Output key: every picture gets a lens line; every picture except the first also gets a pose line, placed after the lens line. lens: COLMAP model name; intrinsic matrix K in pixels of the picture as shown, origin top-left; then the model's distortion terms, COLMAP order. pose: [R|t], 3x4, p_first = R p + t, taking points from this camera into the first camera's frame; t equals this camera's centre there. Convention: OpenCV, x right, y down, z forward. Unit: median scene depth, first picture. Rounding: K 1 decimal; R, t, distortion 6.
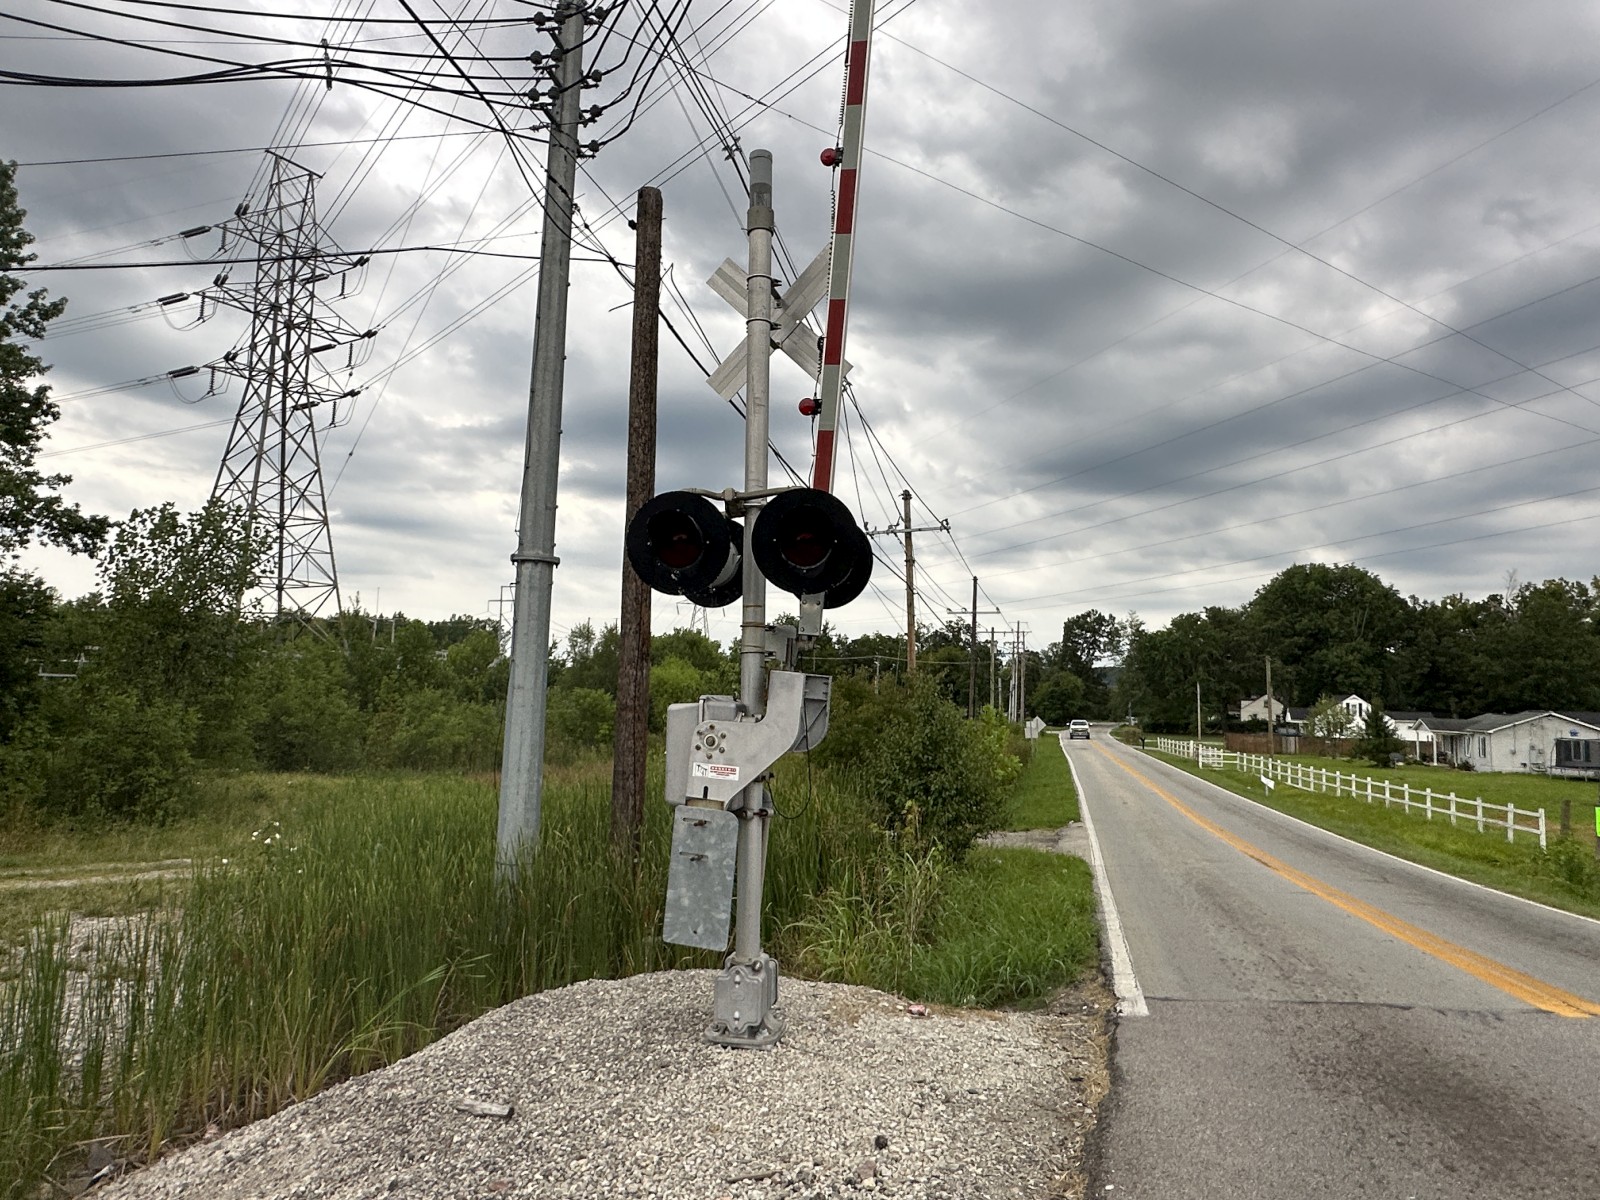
lens RADIAL K [[1001.9, 0, 809.6], [0, 1001.9, 584.4], [0, 0, 1]] dist [-0.001068, -0.001152]
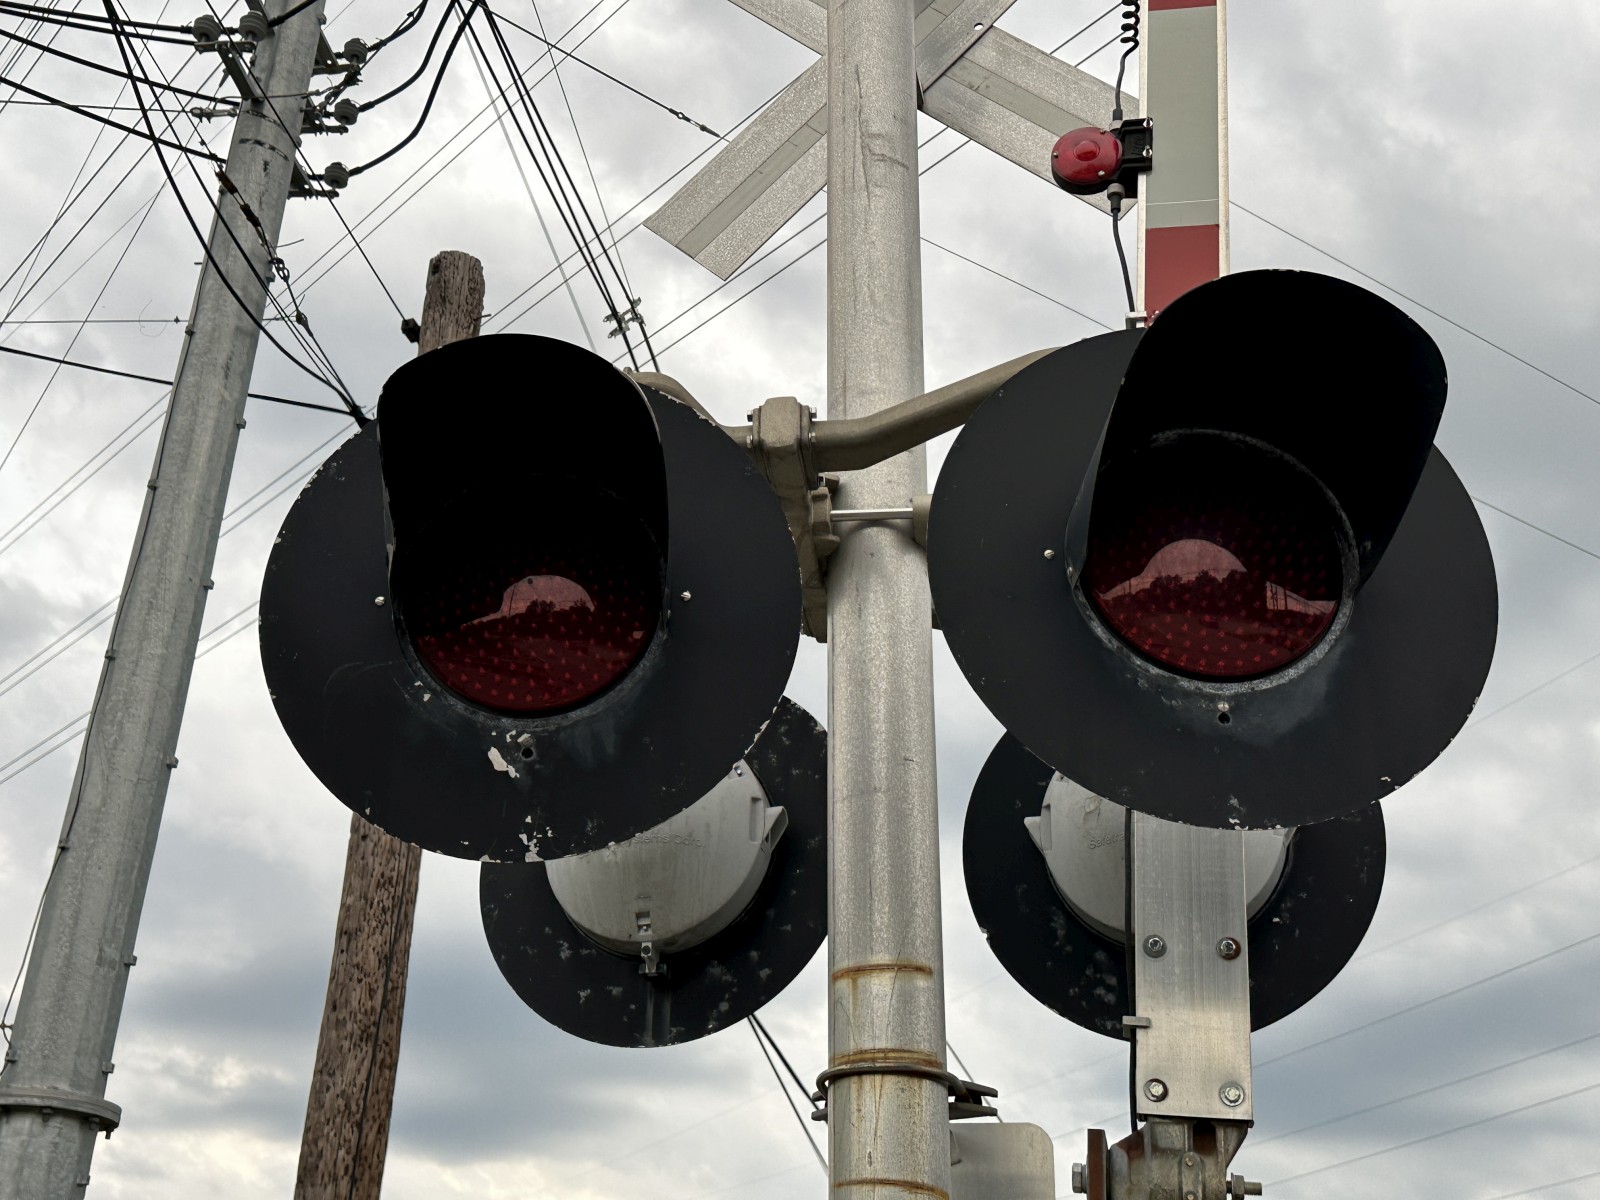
lens RADIAL K [[1751.6, 0, 800.0], [0, 1751.6, 600.0], [0, 0, 1]] dist [0.131885, -0.300114]
pose [[0.998573, 0.016027, 0.050952, -0.009086], [0.004466, 0.925530, -0.378647, 0.008350], [-0.053226, 0.378334, 0.924138, 0.065712]]
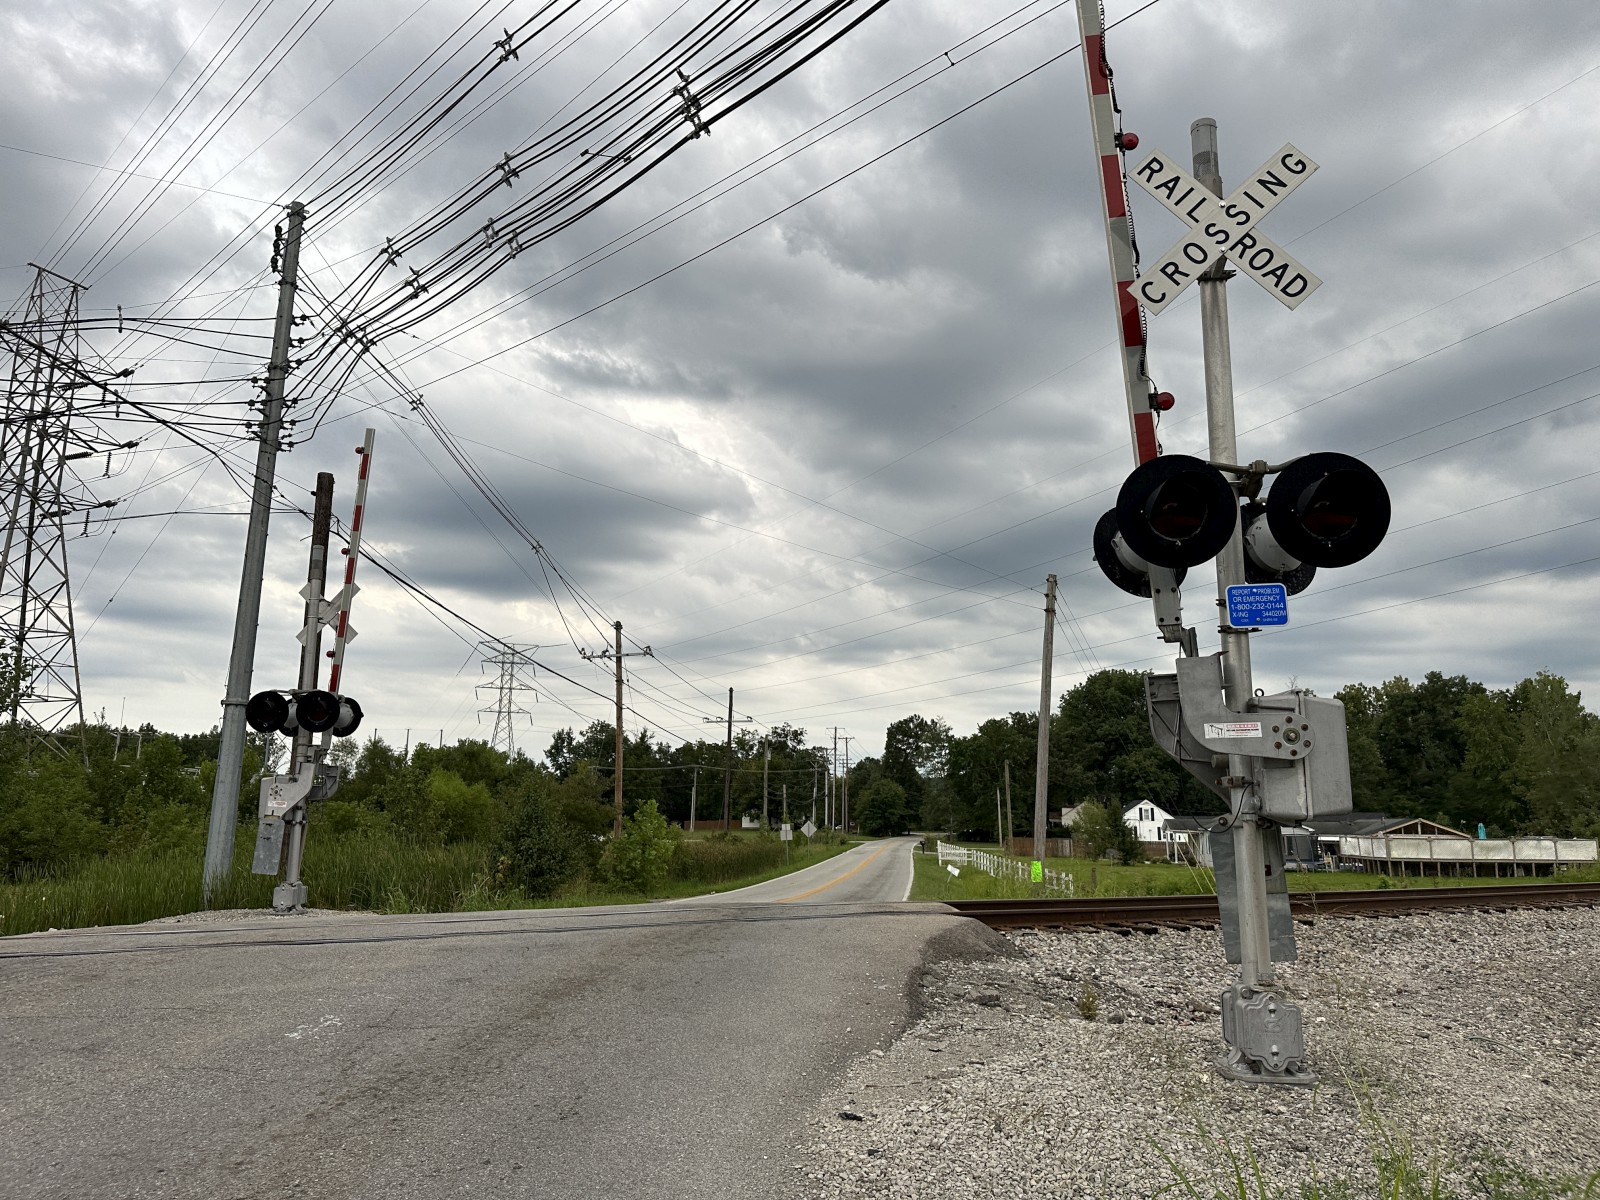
lens RADIAL K [[1087.6, 0, 803.6], [0, 1087.6, 584.1], [0, 0, 1]] dist [0.112121, -0.144750]
pose [[0.990069, 0.010812, 0.140166, 0.072355], [0.002362, 0.995618, -0.093486, -0.008677], [-0.140563, 0.092889, 0.985705, -0.175197]]
